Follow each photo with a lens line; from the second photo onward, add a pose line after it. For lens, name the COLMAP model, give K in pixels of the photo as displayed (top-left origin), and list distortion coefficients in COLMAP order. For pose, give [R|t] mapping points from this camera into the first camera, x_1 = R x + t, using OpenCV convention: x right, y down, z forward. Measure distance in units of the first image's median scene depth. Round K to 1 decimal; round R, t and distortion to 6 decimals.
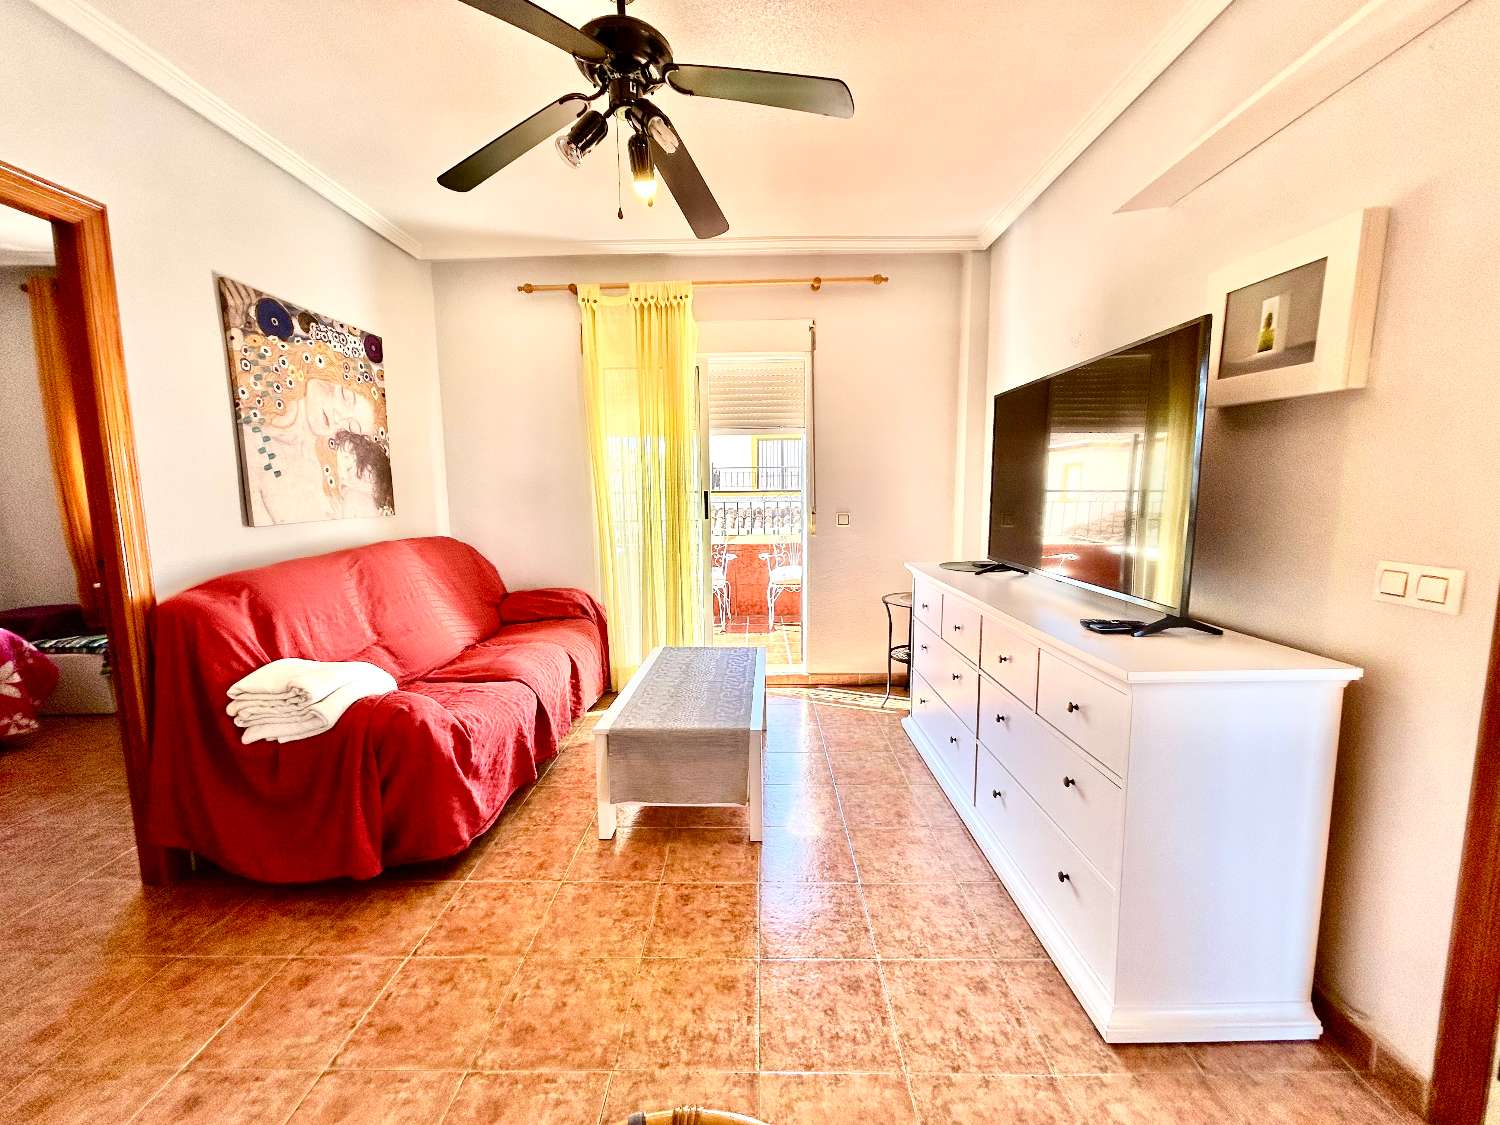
lens RADIAL K [[604.5, 0, 753.3], [0, 604.5, 561.6], [0, 0, 1]] dist [-0.000933, -0.000262]
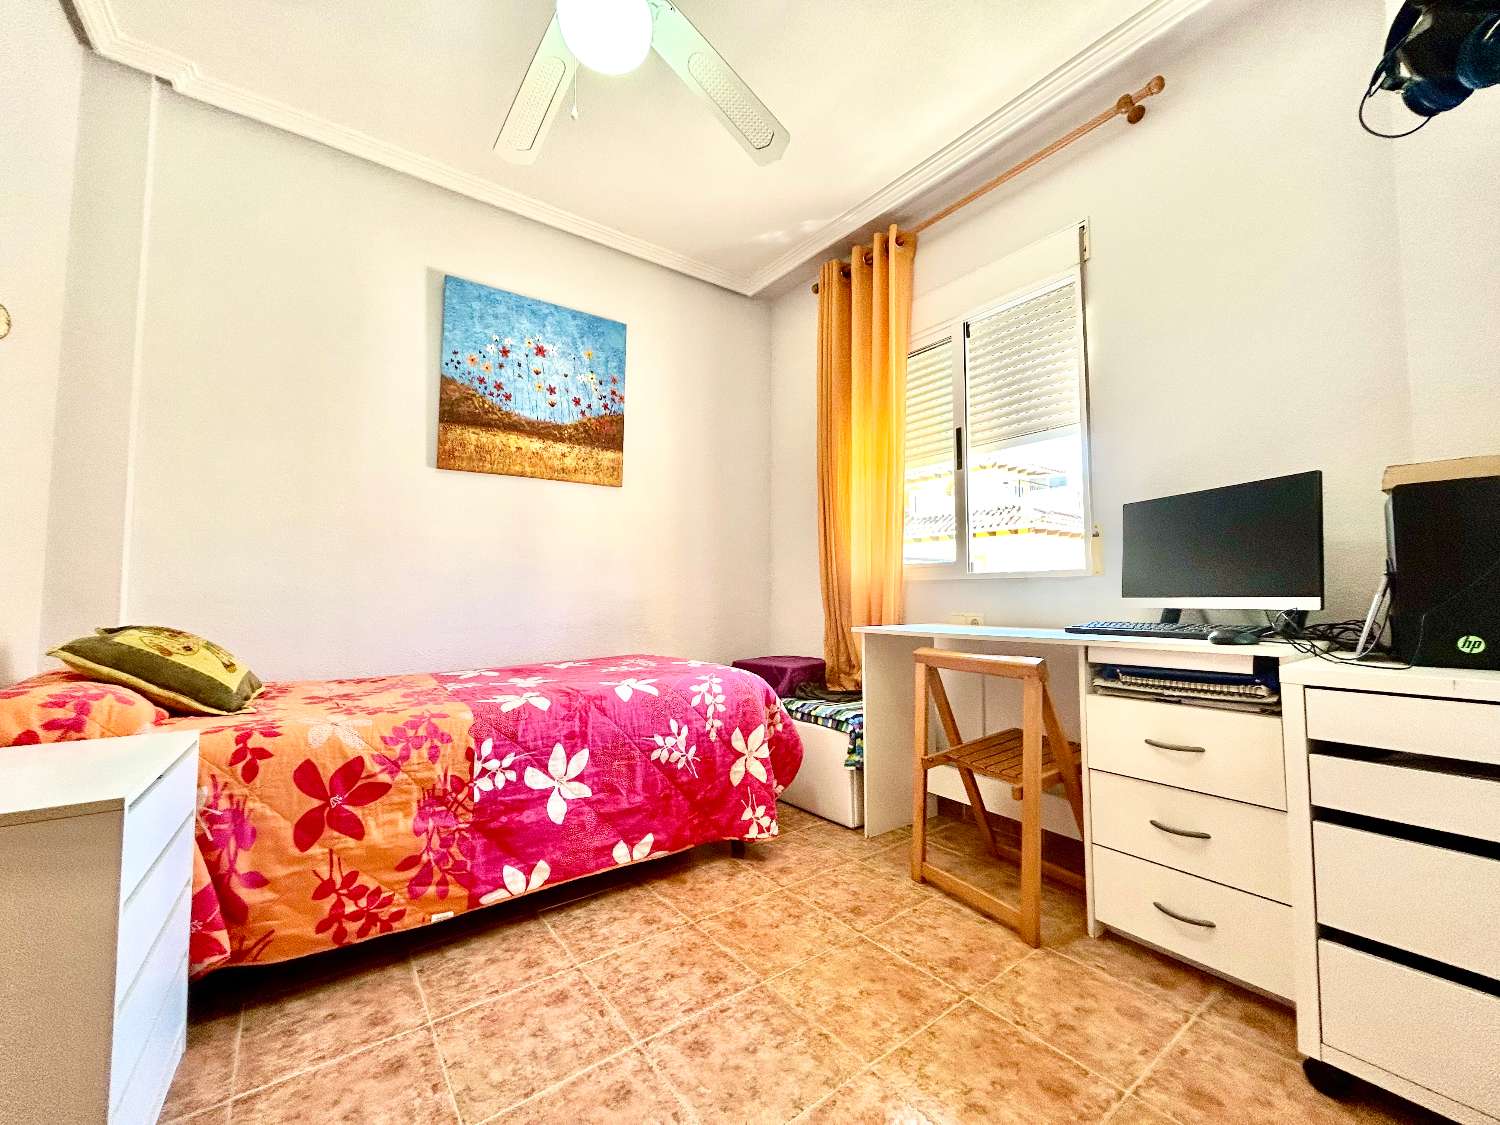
lens RADIAL K [[604.5, 0, 747.6], [0, 604.5, 563.5], [0, 0, 1]] dist [-0.000933, -0.000262]
pose [[0.595487, -0.038583, -0.802438, -0.604384], [-0.105558, 0.986428, -0.125764, 0.063885], [0.796400, 0.159594, 0.583332, 0.493115]]
